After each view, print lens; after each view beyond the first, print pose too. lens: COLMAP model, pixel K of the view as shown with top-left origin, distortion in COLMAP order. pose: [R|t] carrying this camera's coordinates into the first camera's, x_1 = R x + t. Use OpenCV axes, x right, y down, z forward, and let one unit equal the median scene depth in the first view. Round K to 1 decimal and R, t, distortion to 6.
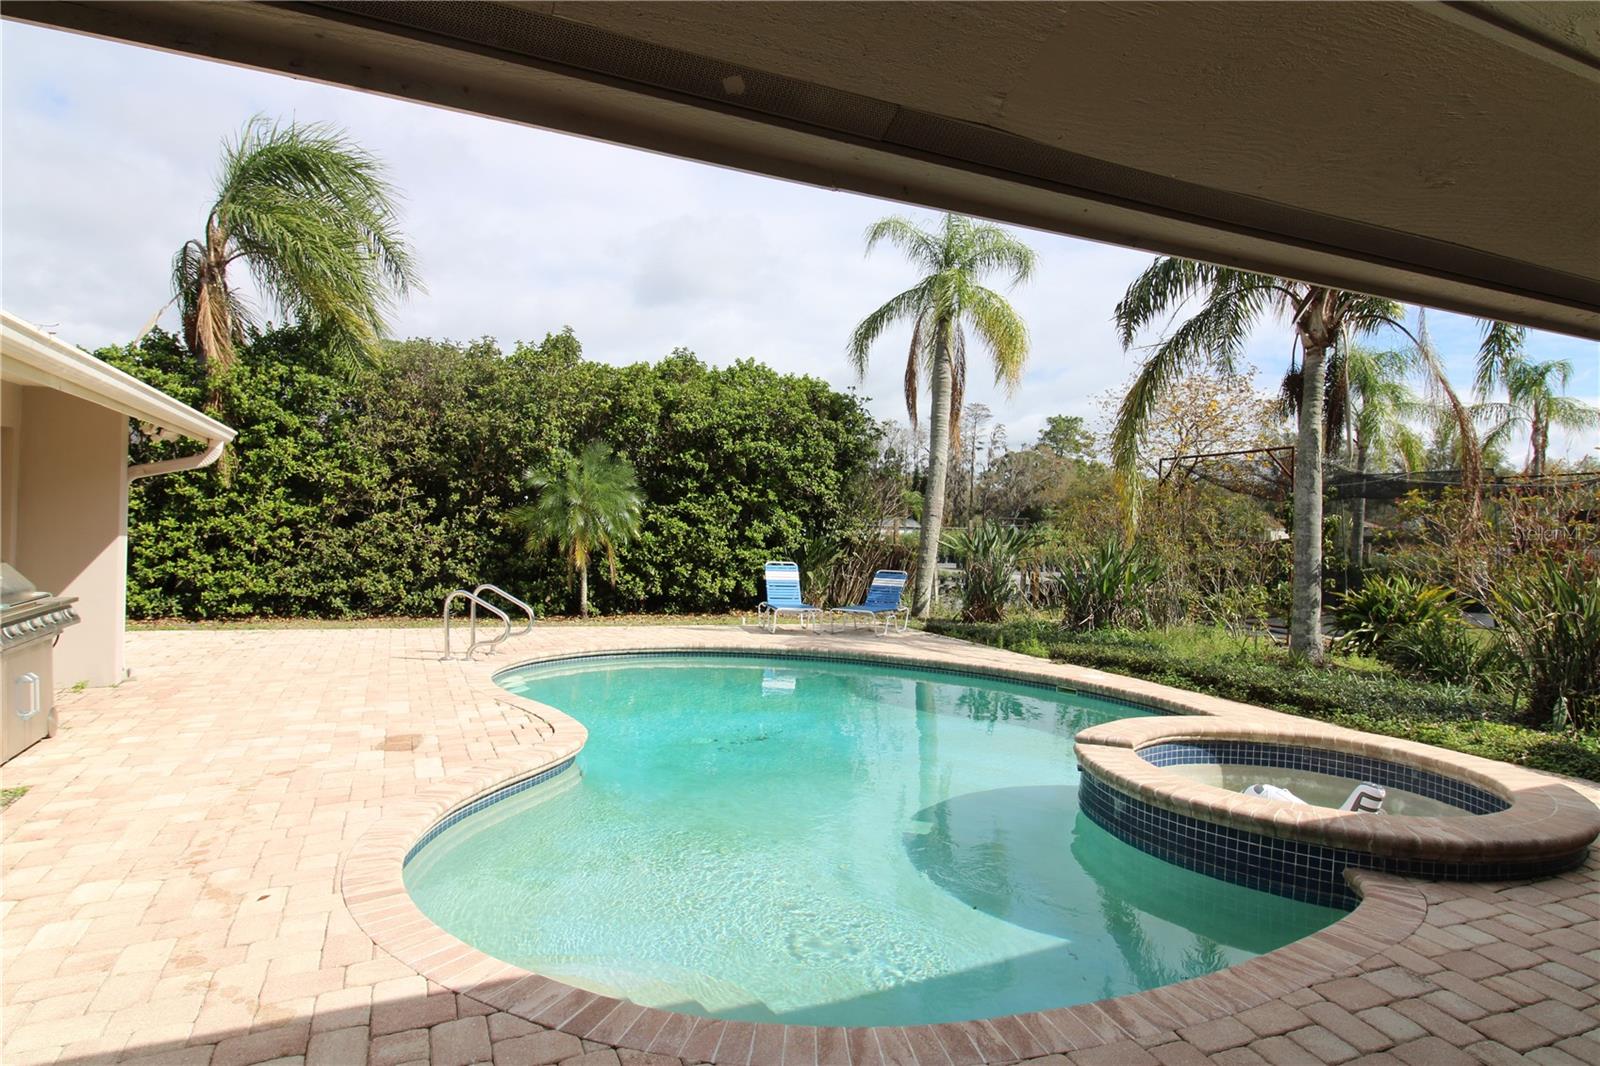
lens RADIAL K [[925.5, 0, 812.4], [0, 925.5, 527.5], [0, 0, 1]] dist [0.002625, 0.000155]
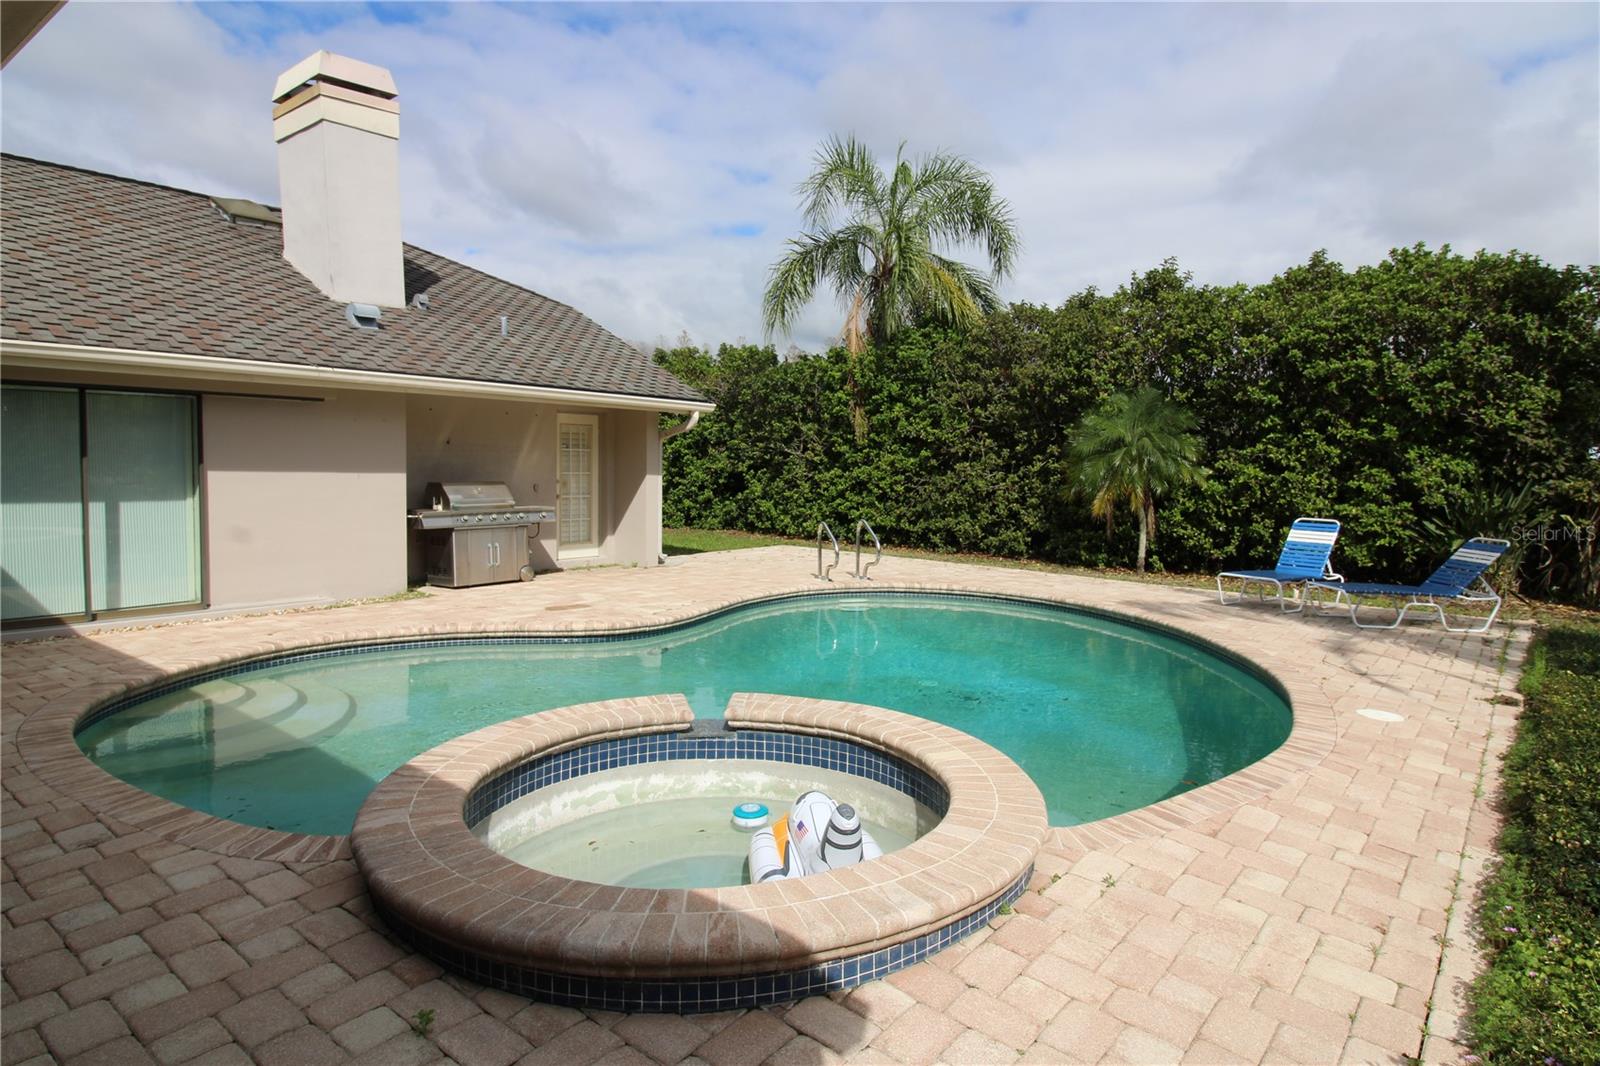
lens RADIAL K [[925.5, 0, 812.4], [0, 925.5, 527.5], [0, 0, 1]] dist [0.002625, 0.000155]
pose [[0.442671, 0.043575, -0.895625, 0.495602], [-0.009603, 0.998992, 0.043858, 0.016040], [0.896633, -0.010813, 0.442643, 0.321467]]
